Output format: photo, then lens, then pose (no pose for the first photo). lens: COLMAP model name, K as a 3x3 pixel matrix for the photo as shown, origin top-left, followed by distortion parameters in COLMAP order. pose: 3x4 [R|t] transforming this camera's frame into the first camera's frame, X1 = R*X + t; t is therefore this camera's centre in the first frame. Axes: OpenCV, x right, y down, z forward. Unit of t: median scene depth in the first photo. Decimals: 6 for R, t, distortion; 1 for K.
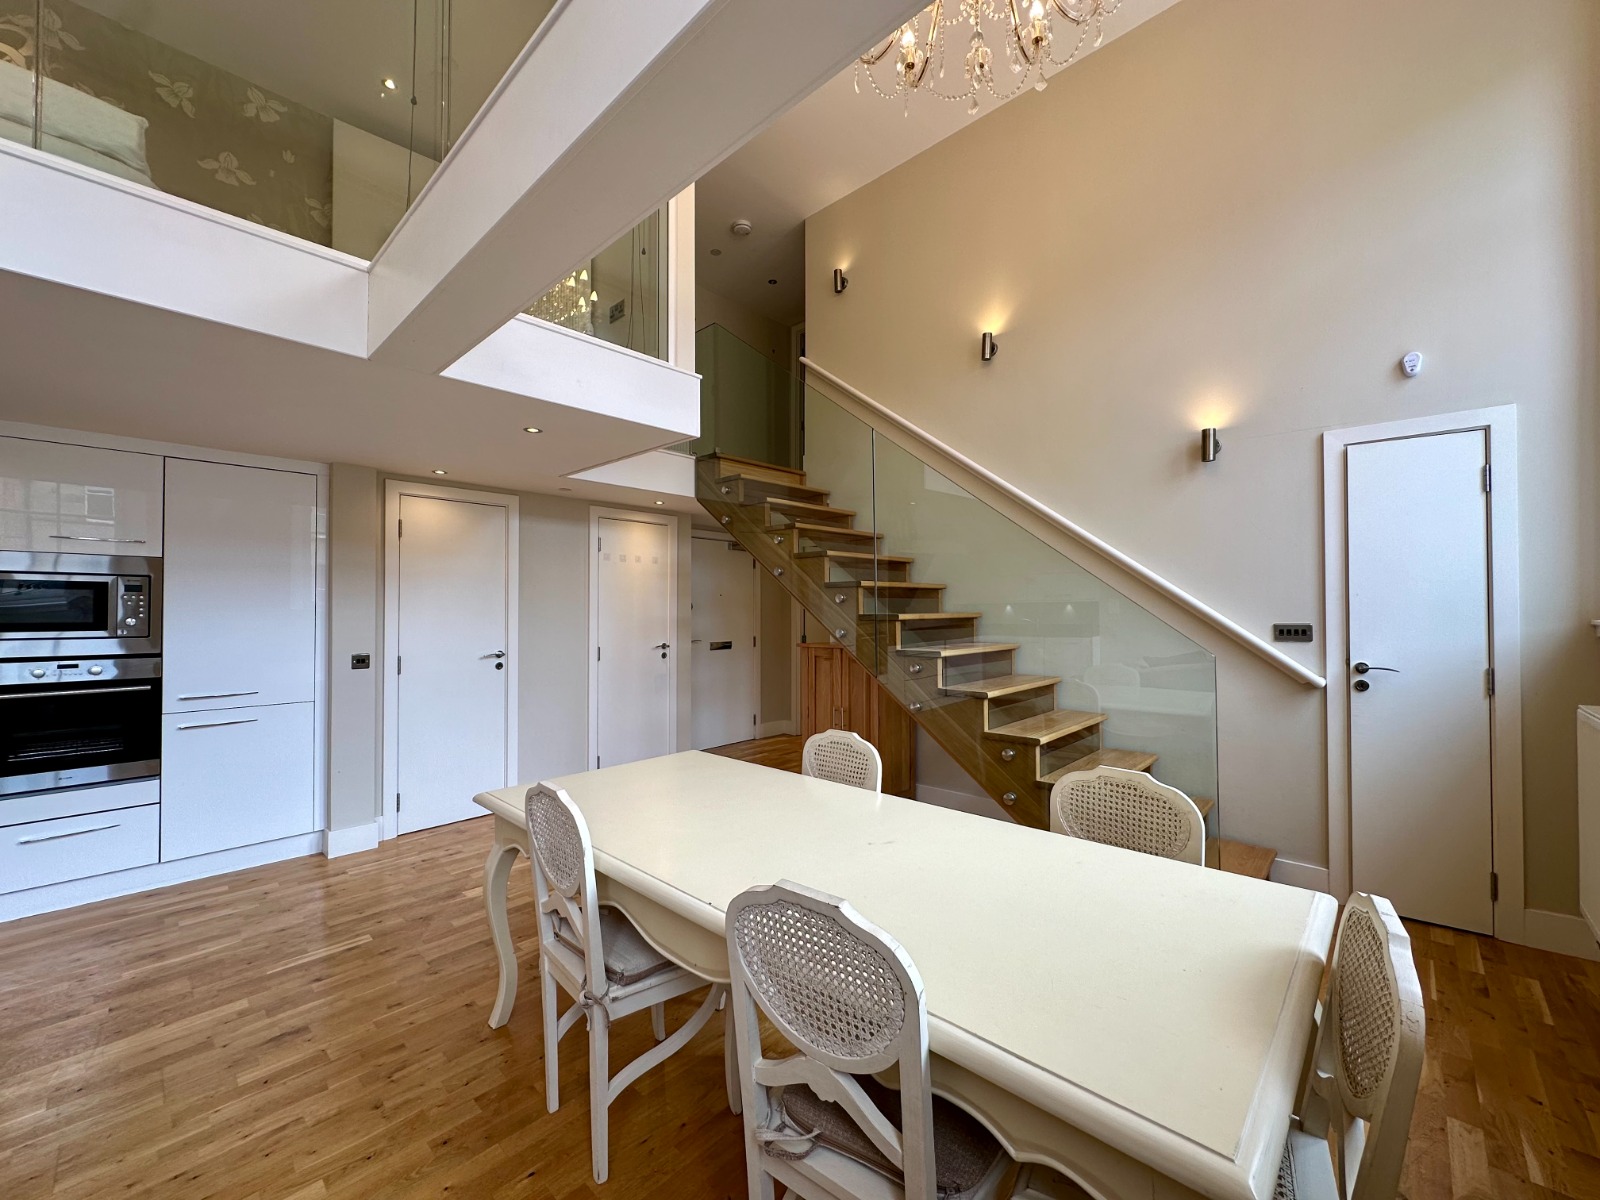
lens RADIAL K [[637.7, 0, 798.8], [0, 637.7, 601.4], [0, 0, 1]] dist [-0.003896, 0.000712]
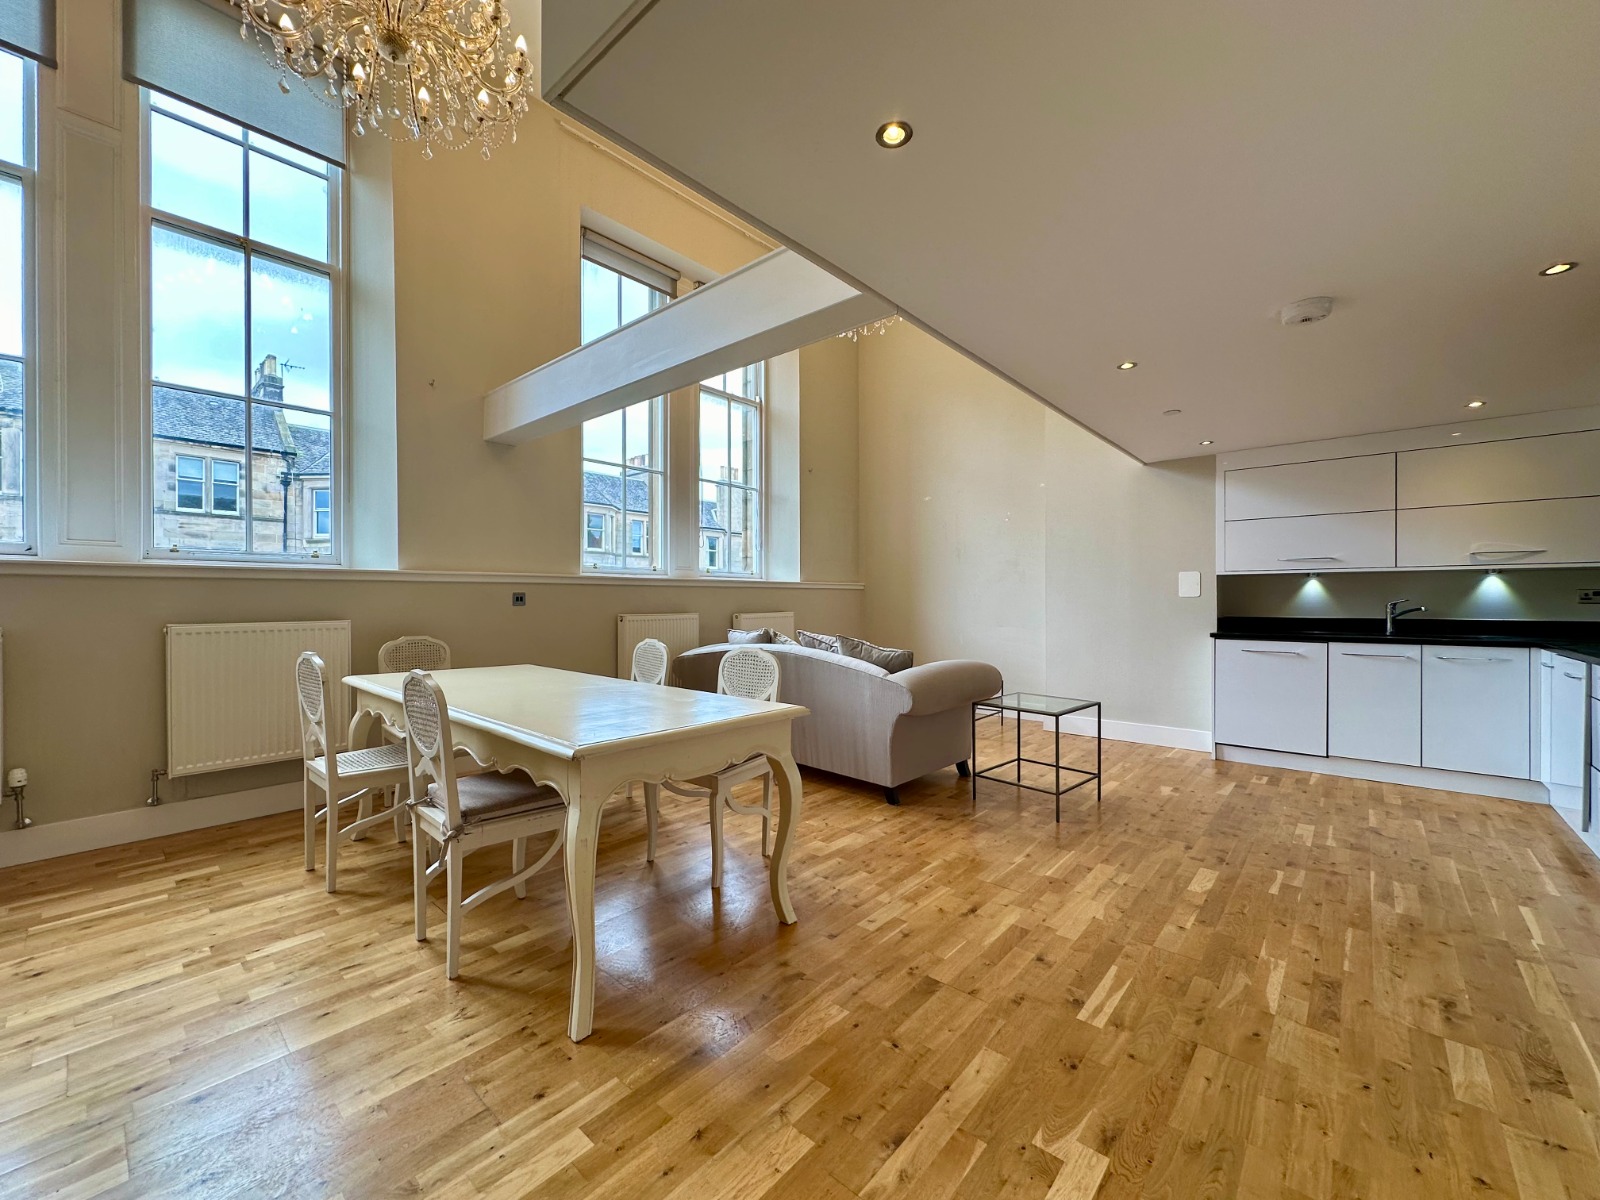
lens RADIAL K [[637.7, 0, 798.8], [0, 637.7, 601.4], [0, 0, 1]] dist [-0.003896, 0.000712]
pose [[-0.999493, 0.003339, -0.031666, -0.315995], [0.003704, 0.999927, -0.011463, 0.093636], [0.031626, -0.011575, -0.999433, 1.427151]]
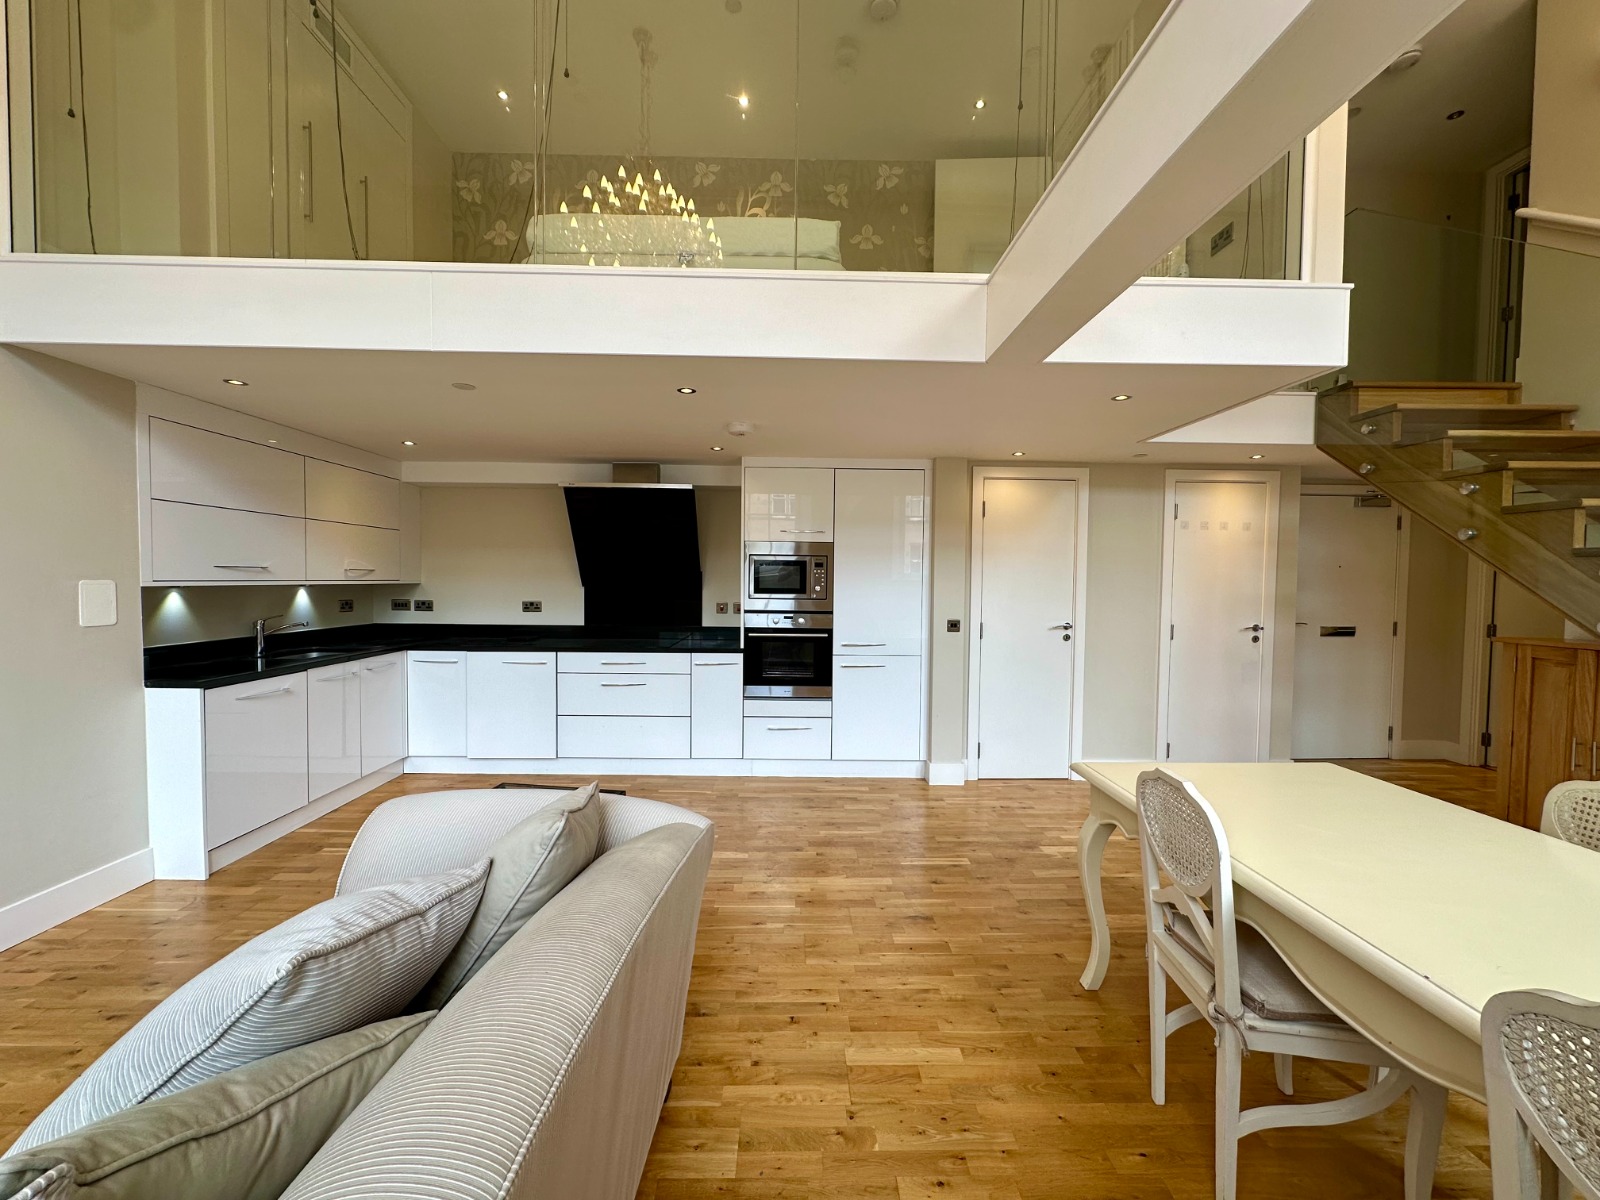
lens RADIAL K [[637.7, 0, 798.8], [0, 637.7, 601.4], [0, 0, 1]] dist [-0.003896, 0.000712]
pose [[0.698424, 0.034801, -0.714837, -0.057684], [-0.001348, 0.998879, 0.047312, -0.006697], [0.715683, -0.032081, 0.697689, -0.027849]]
